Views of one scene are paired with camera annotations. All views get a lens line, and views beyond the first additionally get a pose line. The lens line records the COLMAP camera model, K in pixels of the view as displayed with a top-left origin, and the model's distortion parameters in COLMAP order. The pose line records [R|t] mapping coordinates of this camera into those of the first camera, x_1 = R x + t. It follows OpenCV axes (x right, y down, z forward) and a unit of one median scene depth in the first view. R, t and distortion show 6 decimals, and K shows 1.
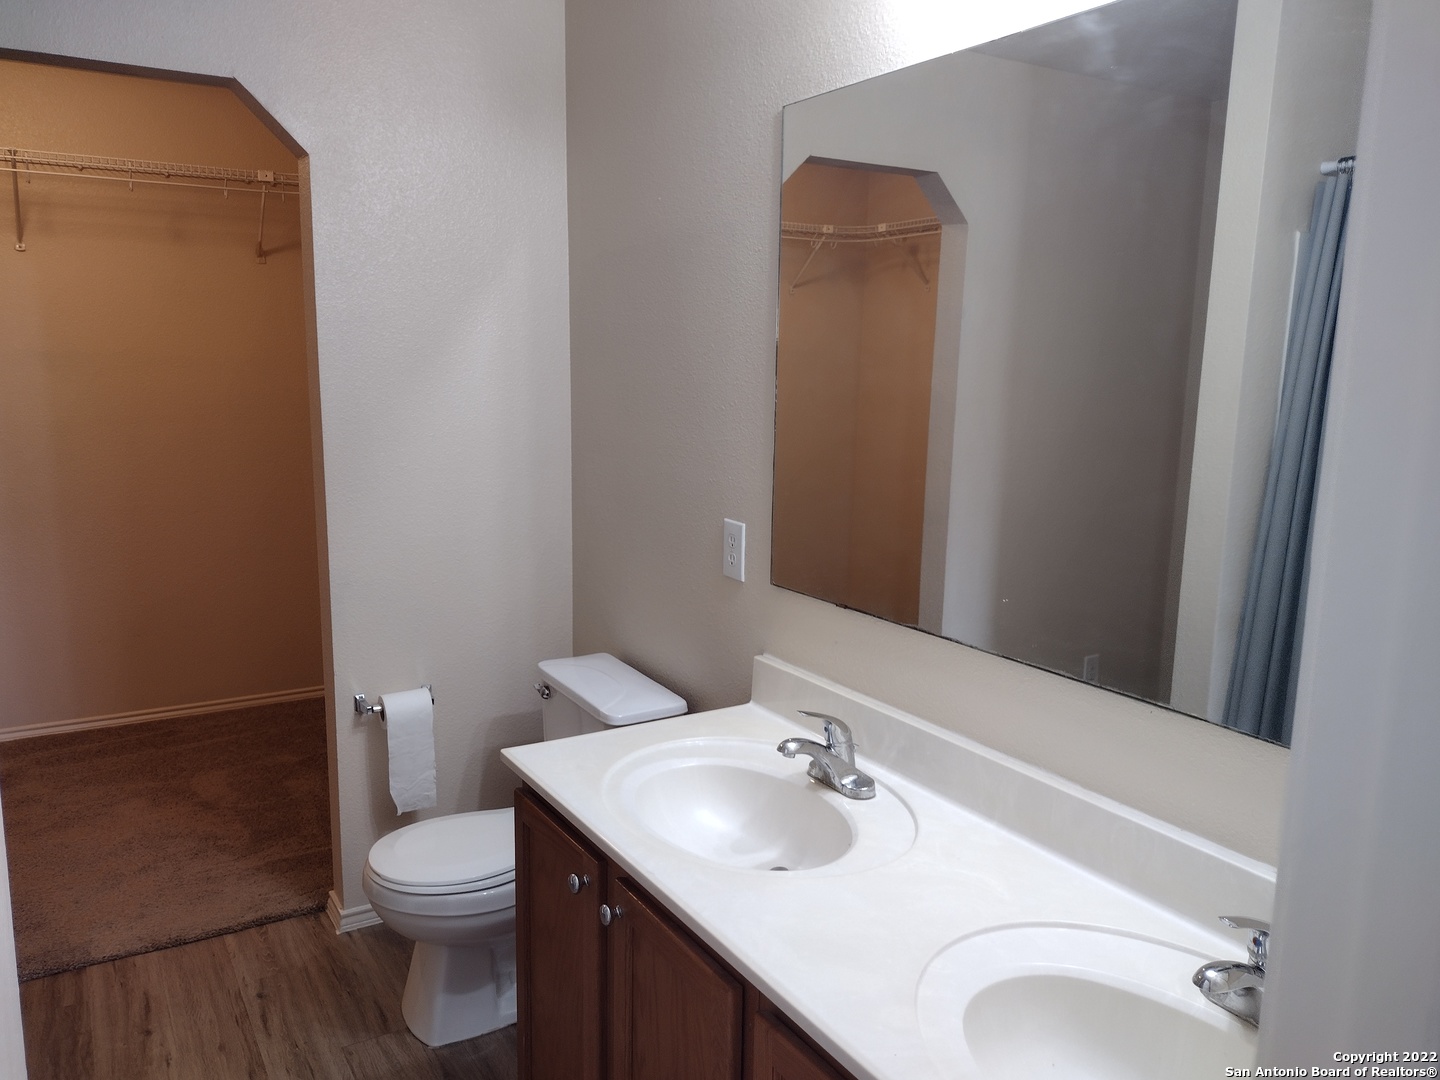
lens RADIAL K [[1078.3, 0, 709.0], [0, 1078.3, 538.1], [0, 0, 1]] dist [0.040172, -0.050485]
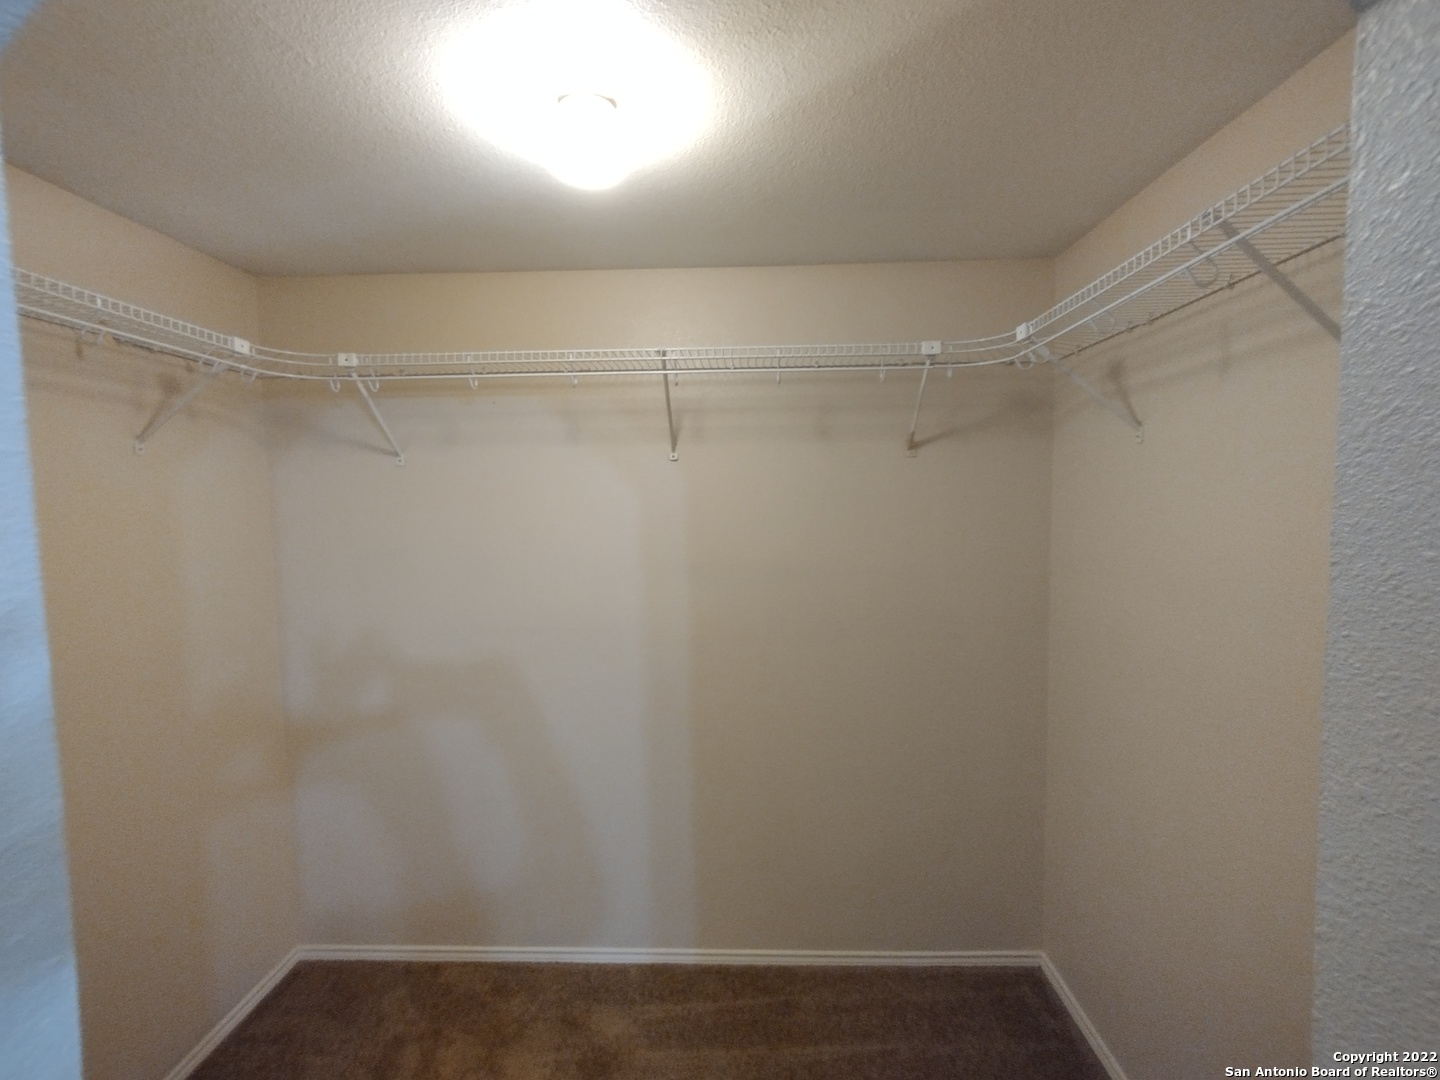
lens RADIAL K [[666.6, 0, 722.1], [0, 666.6, 532.0], [0, 0, 1]] dist [-0.003813, 0.001560]
pose [[0.839899, -0.004123, -0.542727, -0.274221], [-0.064615, 0.992100, -0.107533, -0.139548], [0.538883, 0.125385, 0.832997, 0.532981]]
